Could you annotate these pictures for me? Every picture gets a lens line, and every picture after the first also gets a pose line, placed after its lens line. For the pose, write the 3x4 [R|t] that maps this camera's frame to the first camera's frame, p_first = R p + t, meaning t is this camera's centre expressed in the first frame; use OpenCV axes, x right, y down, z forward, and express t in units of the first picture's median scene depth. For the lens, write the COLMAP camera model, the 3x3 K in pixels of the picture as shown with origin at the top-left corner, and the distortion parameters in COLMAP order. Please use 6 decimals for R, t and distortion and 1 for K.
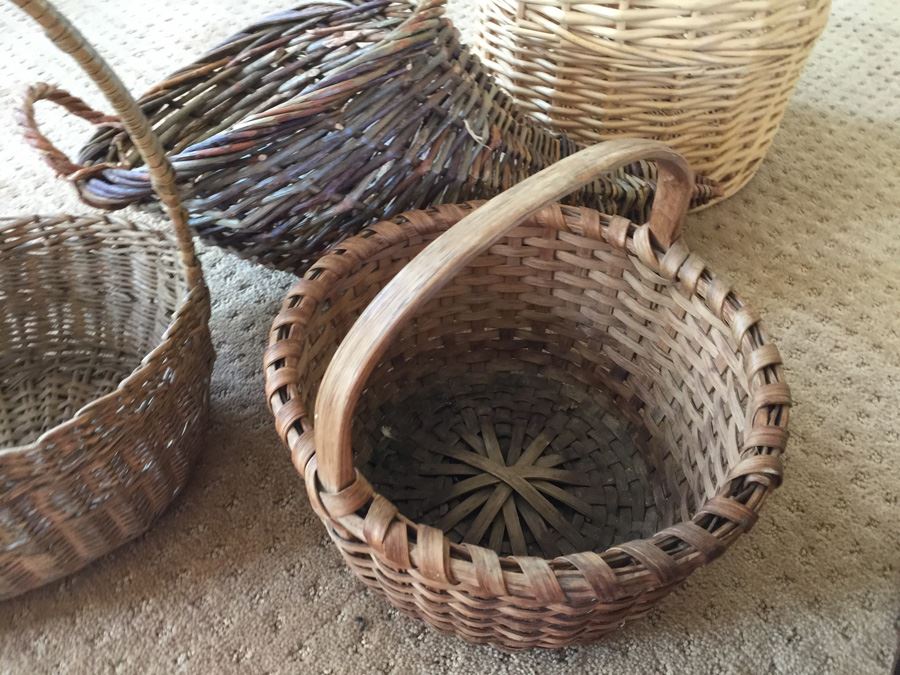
lens RADIAL K [[801.1, 0, 448.5], [0, 801.1, 343.4], [0, 0, 1]] dist [0.080674, -0.149128]
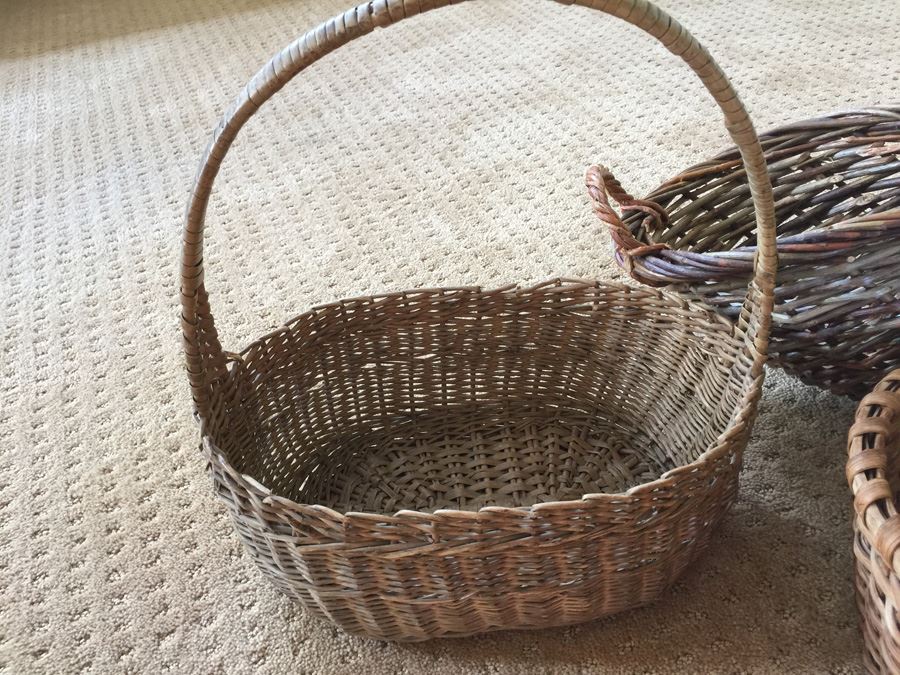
lens RADIAL K [[799.8, 0, 450.0], [0, 799.8, 337.5], [0, 0, 1]] dist [0.074387, -0.125326]
pose [[0.913105, 0.176422, -0.367580, -0.251794], [-0.218111, 0.973054, -0.074787, 0.035977], [0.344481, 0.148462, 0.926980, -0.057181]]
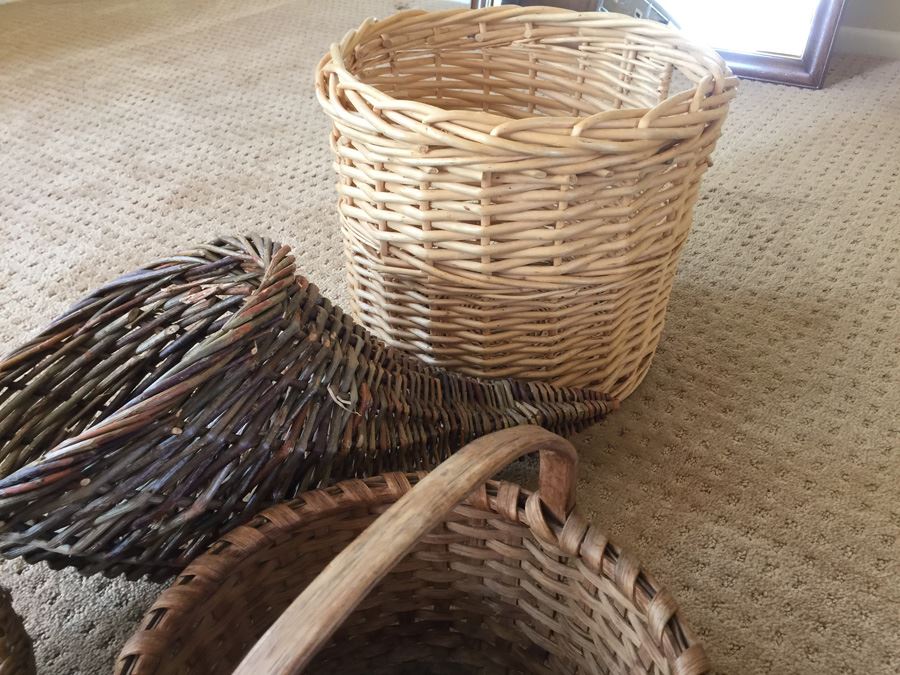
lens RADIAL K [[799.8, 0, 450.0], [0, 799.8, 337.5], [0, 0, 1]] dist [0.074387, -0.125326]
pose [[0.988089, -0.120586, 0.095602, 0.073946], [0.136310, 0.974161, -0.180081, -0.145294], [-0.071416, 0.190968, 0.978995, 0.088048]]
